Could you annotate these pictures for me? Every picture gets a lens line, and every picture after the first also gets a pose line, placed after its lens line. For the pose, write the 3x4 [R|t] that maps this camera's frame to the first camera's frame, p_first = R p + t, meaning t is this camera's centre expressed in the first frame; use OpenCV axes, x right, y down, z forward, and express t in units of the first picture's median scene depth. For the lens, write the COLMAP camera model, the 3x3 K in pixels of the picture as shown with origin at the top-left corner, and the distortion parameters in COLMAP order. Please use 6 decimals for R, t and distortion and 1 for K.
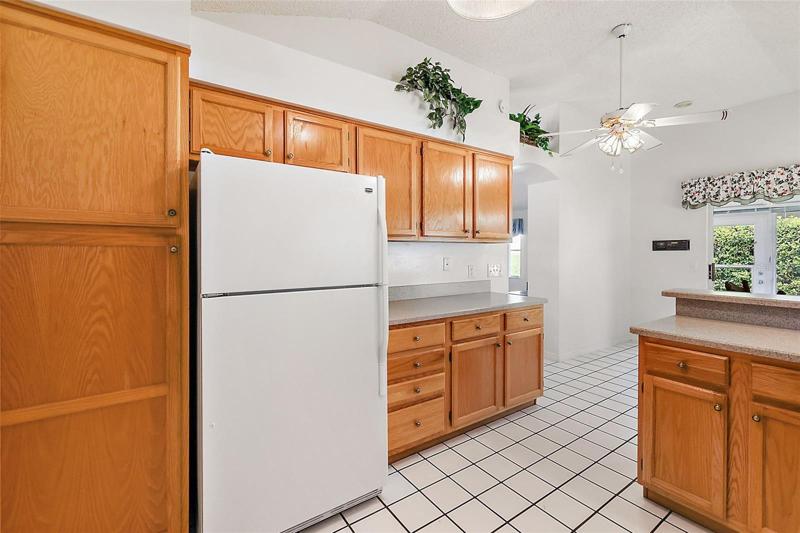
lens RADIAL K [[360.2, 0, 398.5], [0, 360.2, 253.2], [0, 0, 1]] dist [0.001539, 0.000780]
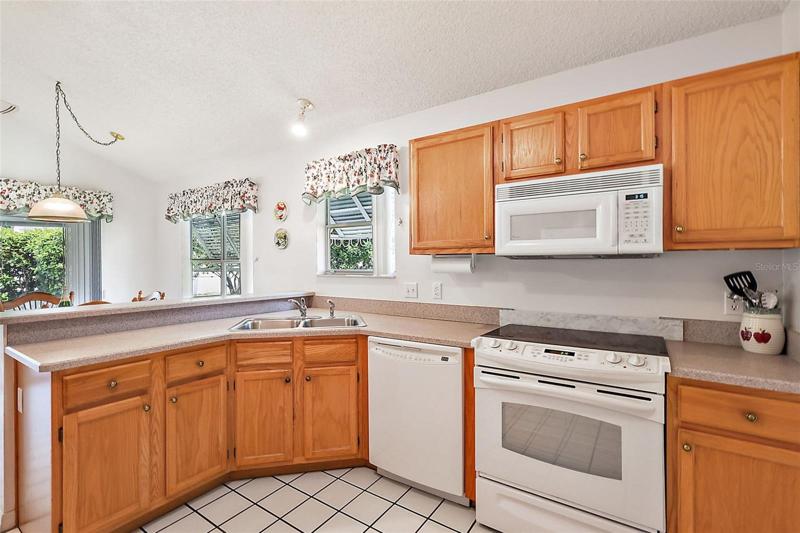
lens RADIAL K [[362.0, 0, 400.0], [0, 362.0, 266.5], [0, 0, 1]] dist [-0.001212, -0.000229]
pose [[-0.360286, -0.005408, 0.932826, -0.377773], [0.011866, 0.999876, 0.010379, -0.005254], [-0.932767, 0.014808, -0.360177, 0.602644]]
